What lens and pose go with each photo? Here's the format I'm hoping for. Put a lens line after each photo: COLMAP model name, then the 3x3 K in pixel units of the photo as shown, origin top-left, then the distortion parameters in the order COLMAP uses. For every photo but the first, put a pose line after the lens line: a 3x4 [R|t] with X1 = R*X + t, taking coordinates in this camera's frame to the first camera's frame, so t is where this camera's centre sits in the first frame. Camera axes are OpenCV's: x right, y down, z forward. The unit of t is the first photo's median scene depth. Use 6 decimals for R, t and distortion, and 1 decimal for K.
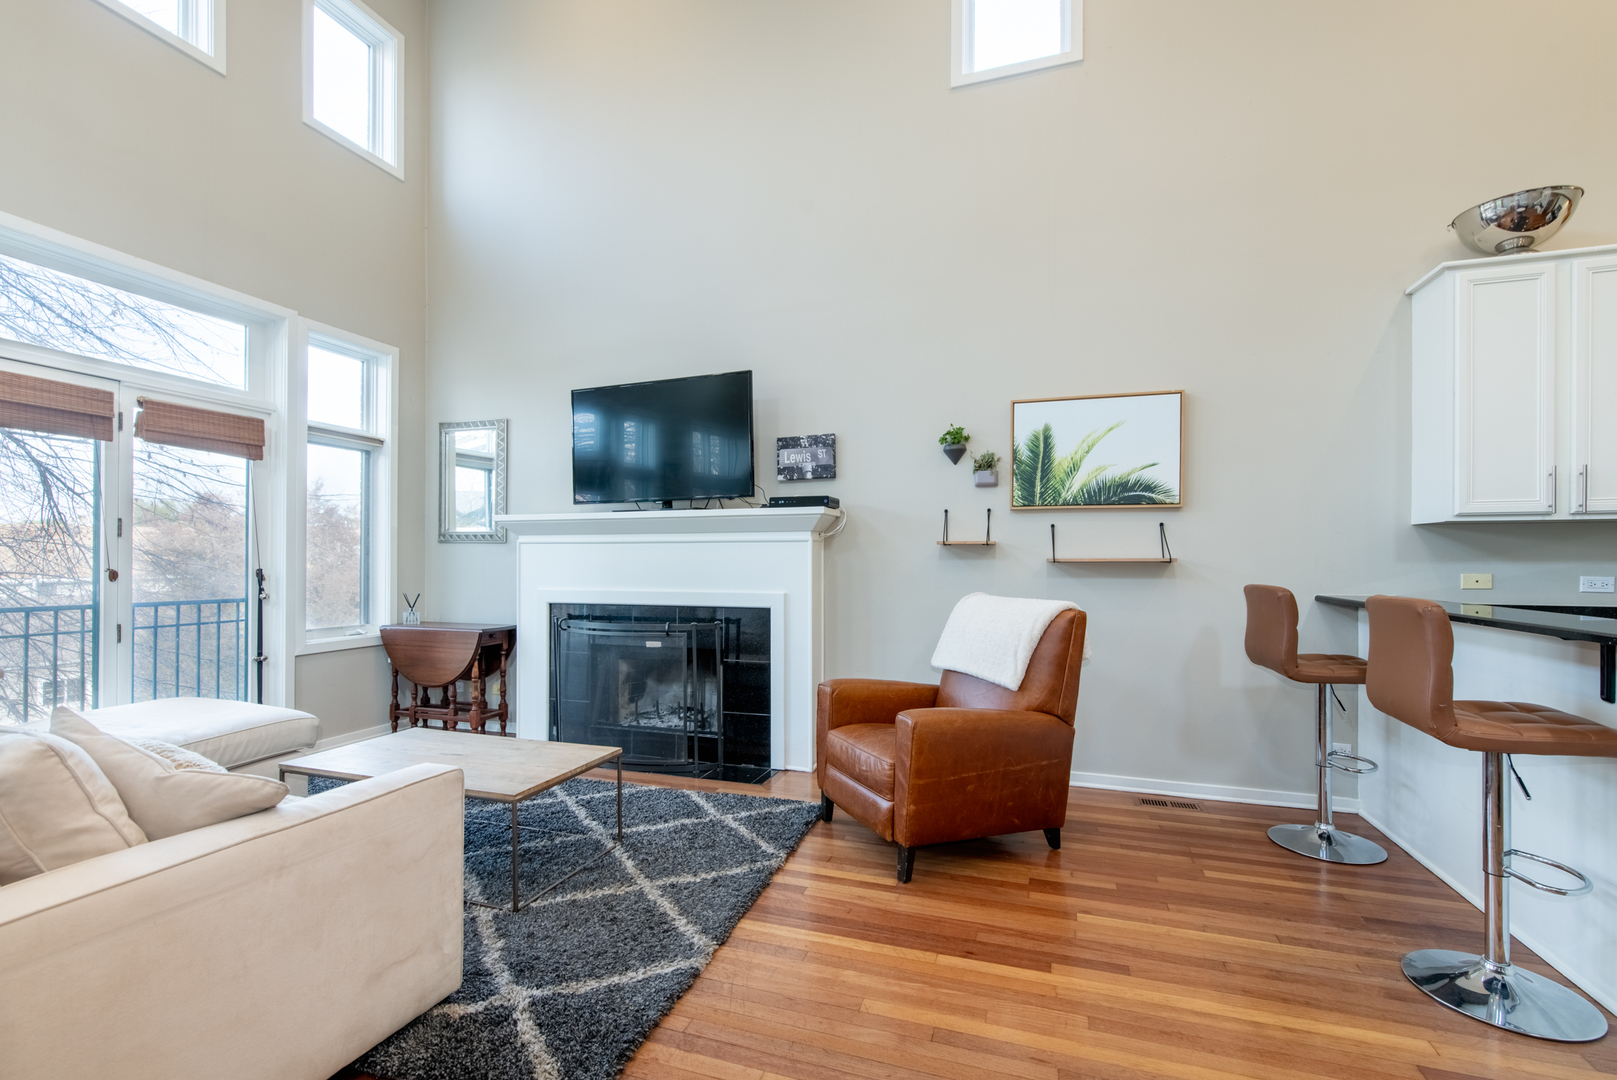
lens RADIAL K [[711.1, 0, 811.5], [0, 711.1, 564.9], [0, 0, 1]] dist [-0.001522, -0.000446]
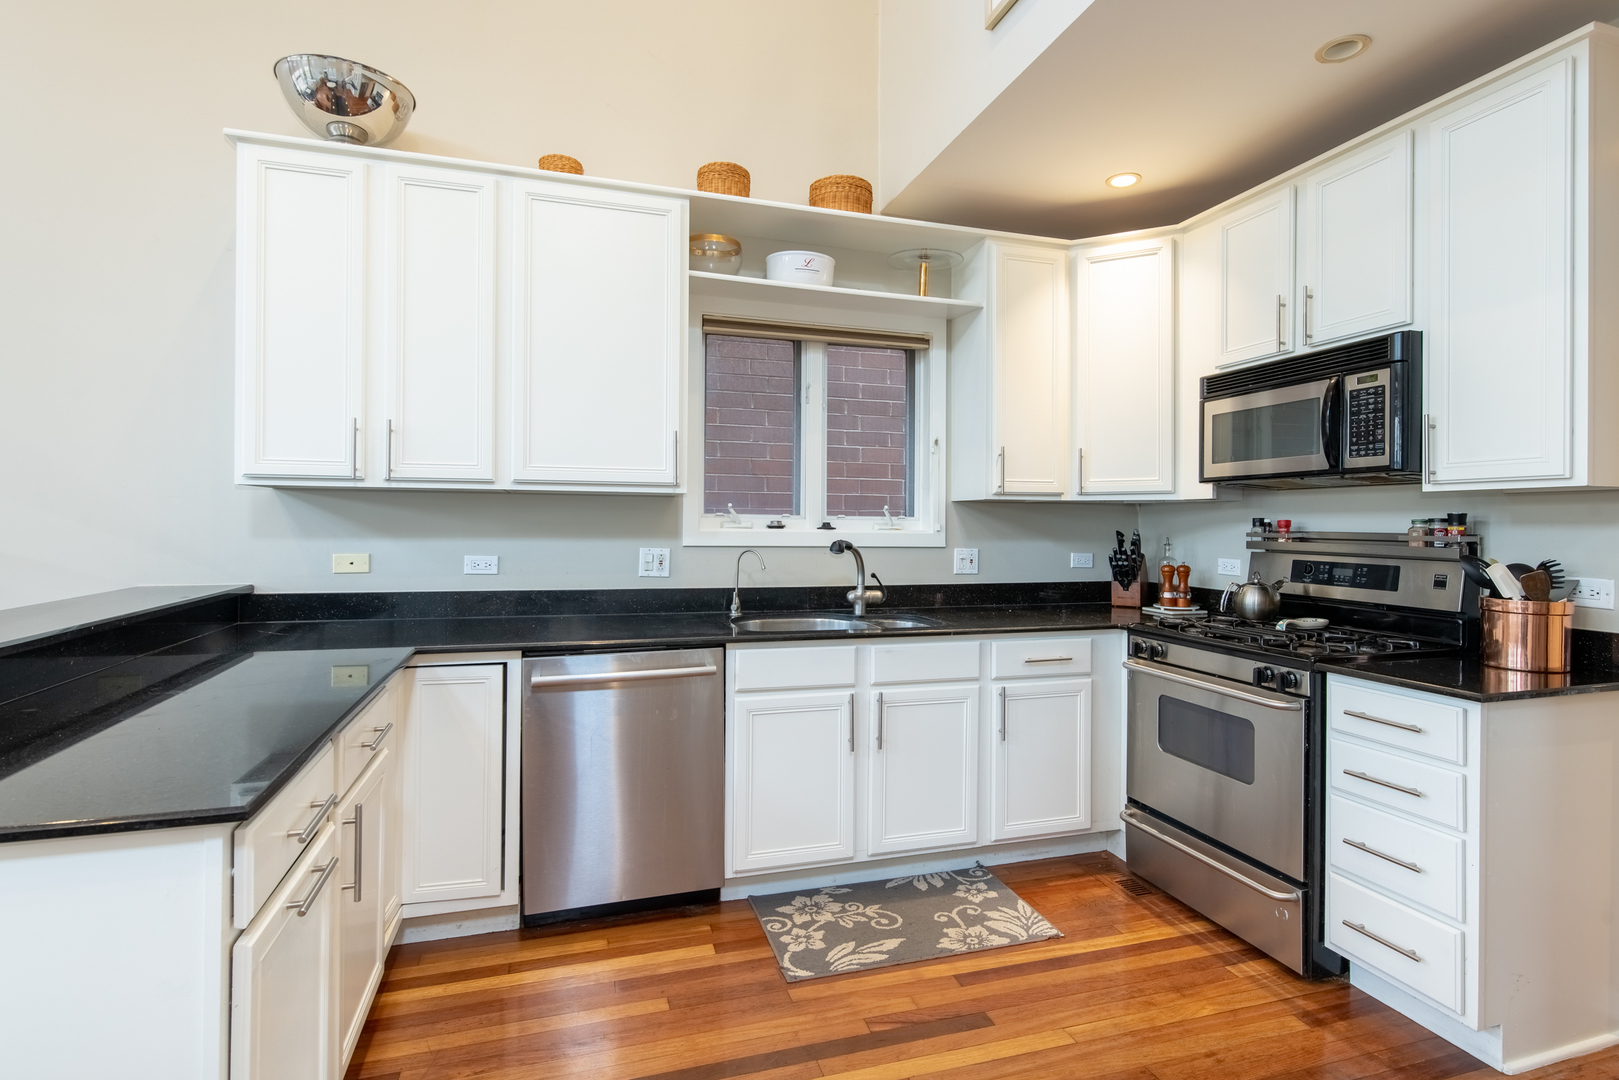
lens RADIAL K [[783.9, 0, 808.7], [0, 783.9, 521.5], [0, 0, 1]] dist [0.002238, -0.000320]
pose [[0.821882, 0.008312, 0.569597, 0.744837], [-0.005264, 0.999962, -0.006997, -0.017022], [-0.569633, 0.002752, 0.821894, 0.003581]]
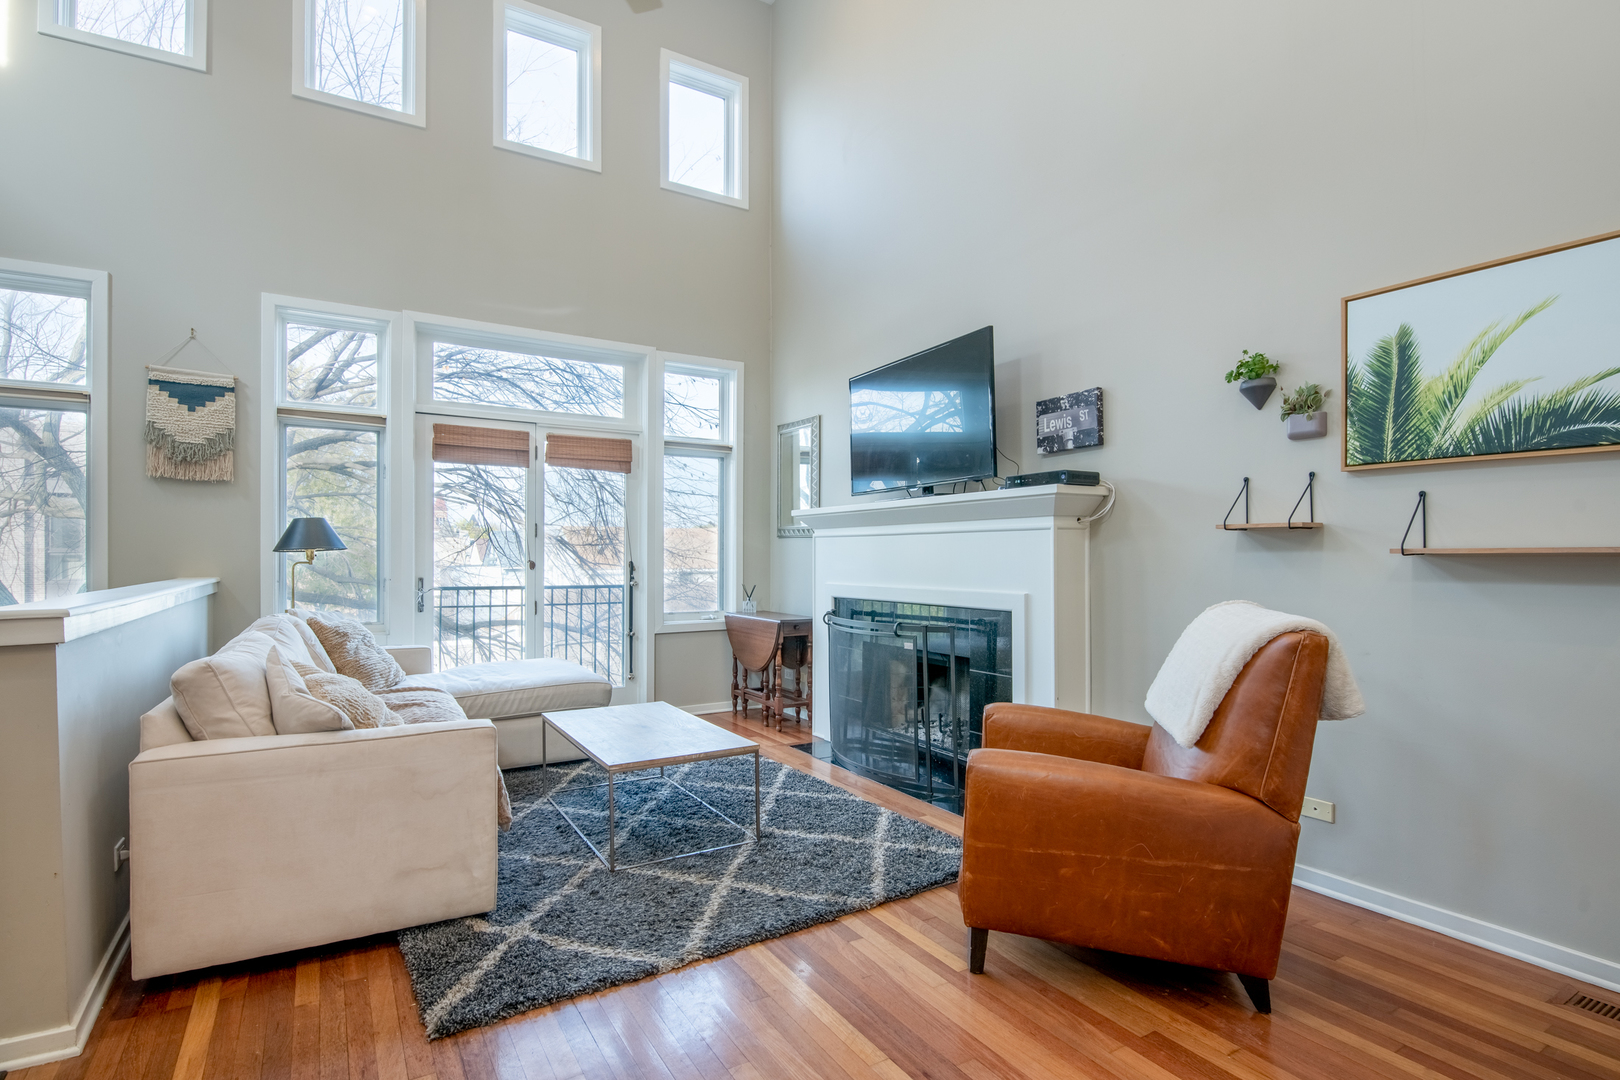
lens RADIAL K [[795.1, 0, 811.4], [0, 795.1, 561.7], [0, 0, 1]] dist [0.001005, -0.007569]
pose [[0.761282, 0.004123, -0.648408, 0.387354], [-0.003286, 0.999991, 0.002501, 0.001982], [0.648413, 0.000227, 0.761289, 0.164474]]
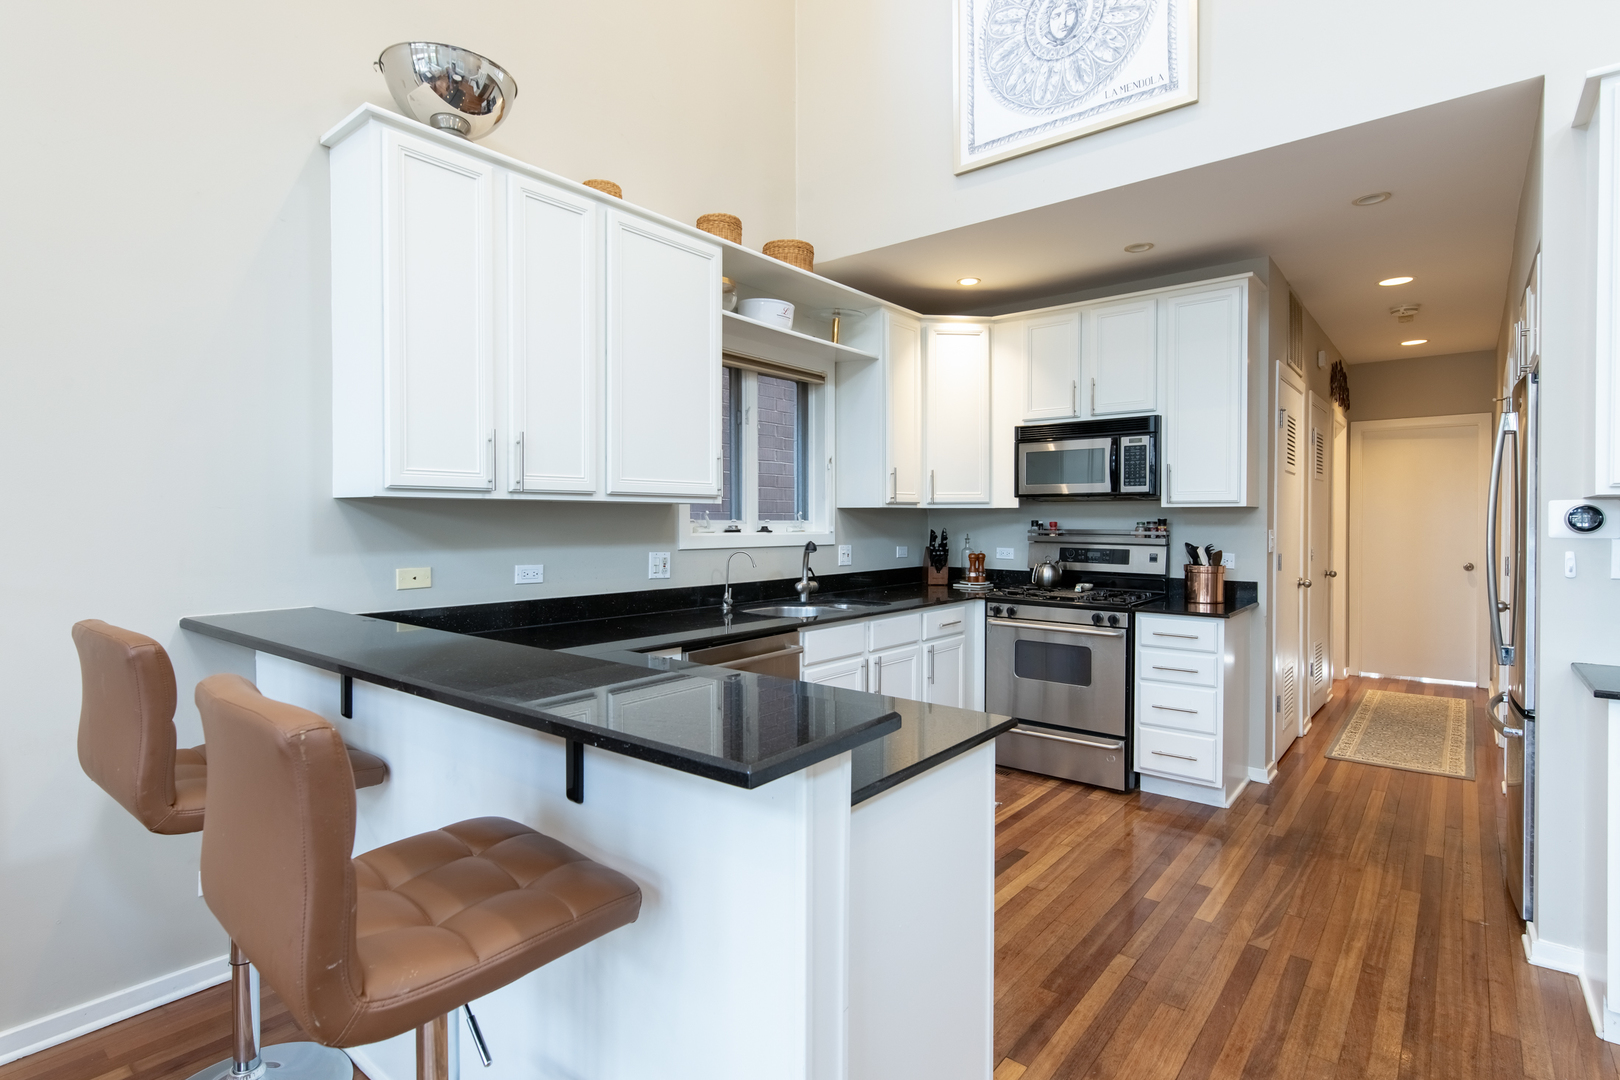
lens RADIAL K [[805.4, 0, 797.2], [0, 805.4, 529.4], [0, 0, 1]] dist [0.000545, 0.000146]
pose [[0.372829, -0.012115, 0.927821, 0.275486], [0.003269, 0.999926, 0.011743, -0.030933], [-0.927894, -0.001345, 0.372841, 0.283655]]
